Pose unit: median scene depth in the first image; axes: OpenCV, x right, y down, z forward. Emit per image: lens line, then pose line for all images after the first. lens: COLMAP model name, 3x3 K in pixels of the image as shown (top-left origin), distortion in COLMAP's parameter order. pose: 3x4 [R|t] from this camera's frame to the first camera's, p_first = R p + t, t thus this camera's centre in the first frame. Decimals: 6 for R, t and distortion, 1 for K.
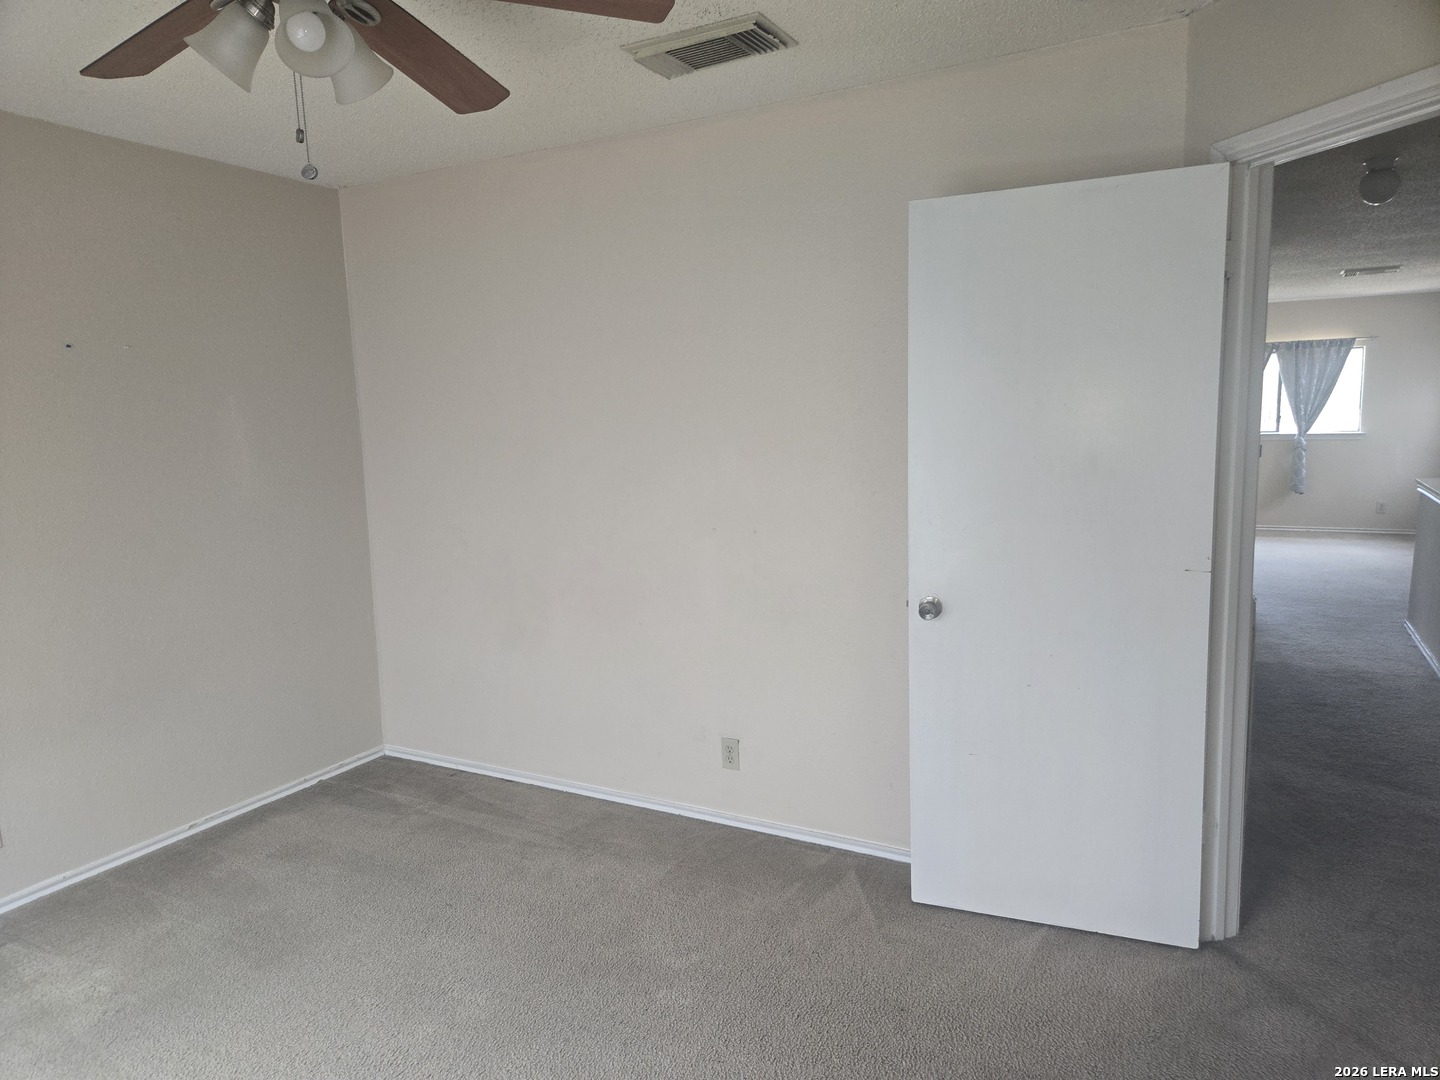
lens RADIAL K [[961.6, 0, 711.9], [0, 961.6, 538.8], [0, 0, 1]] dist [0.039740, -0.001563]
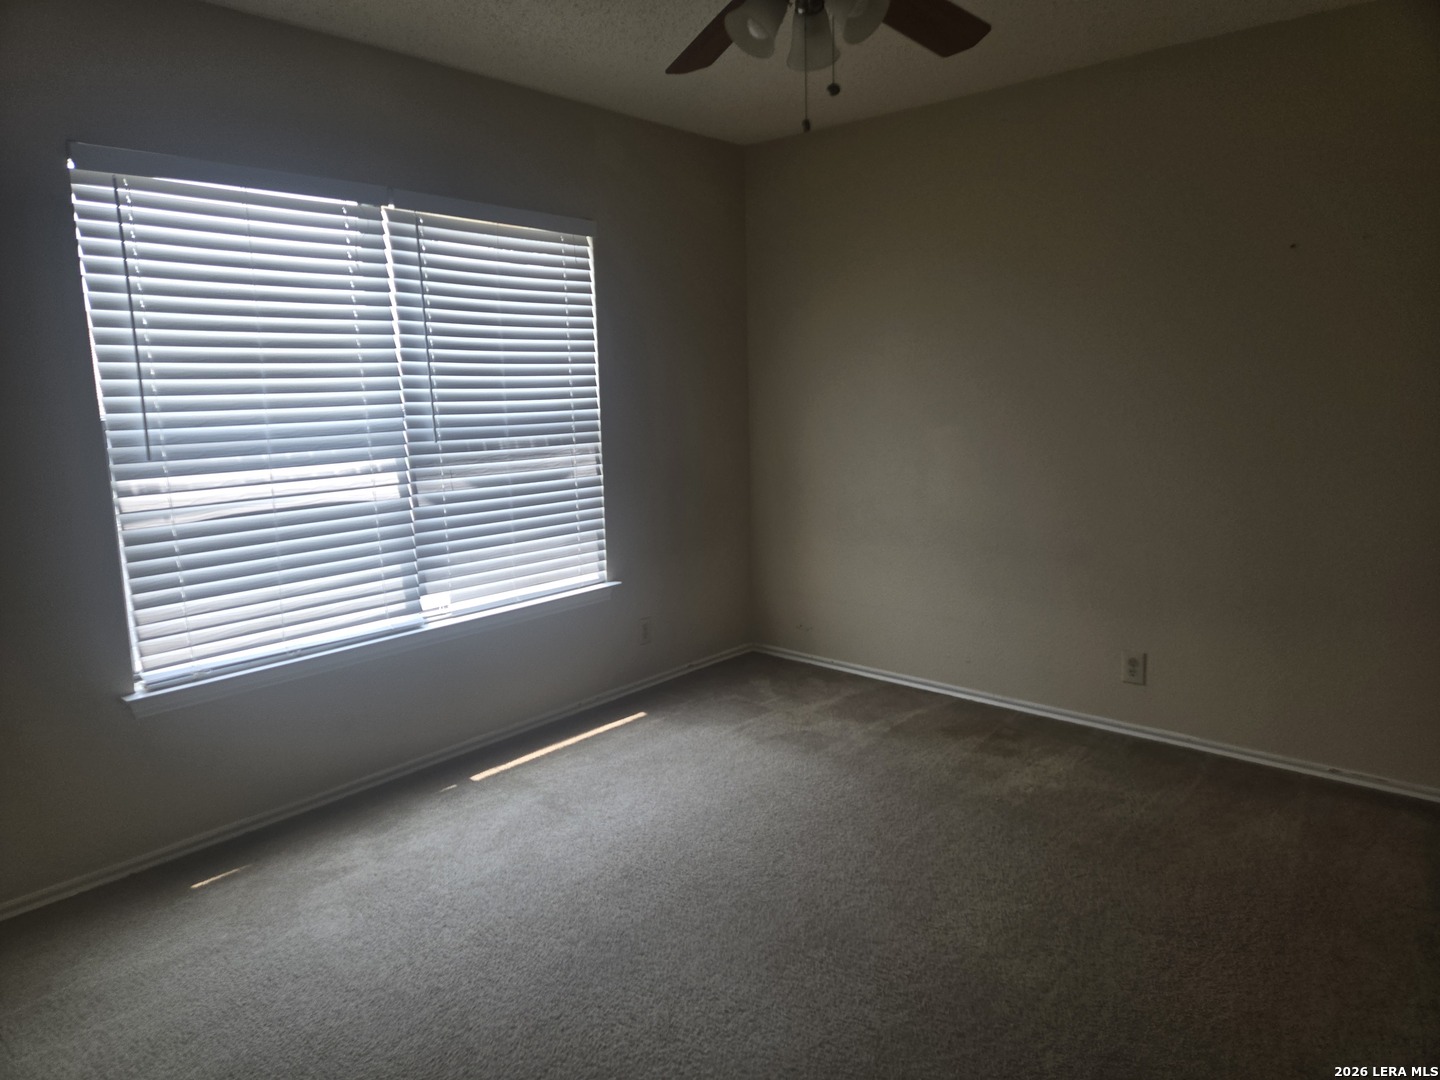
lens RADIAL K [[961.6, 0, 711.9], [0, 961.6, 538.8], [0, 0, 1]] dist [0.039740, -0.001563]
pose [[-0.208544, 0.186157, -0.960133, 0.521743], [-0.105157, 0.971759, 0.211252, -0.055816], [0.972343, 0.145020, -0.183079, 0.724814]]
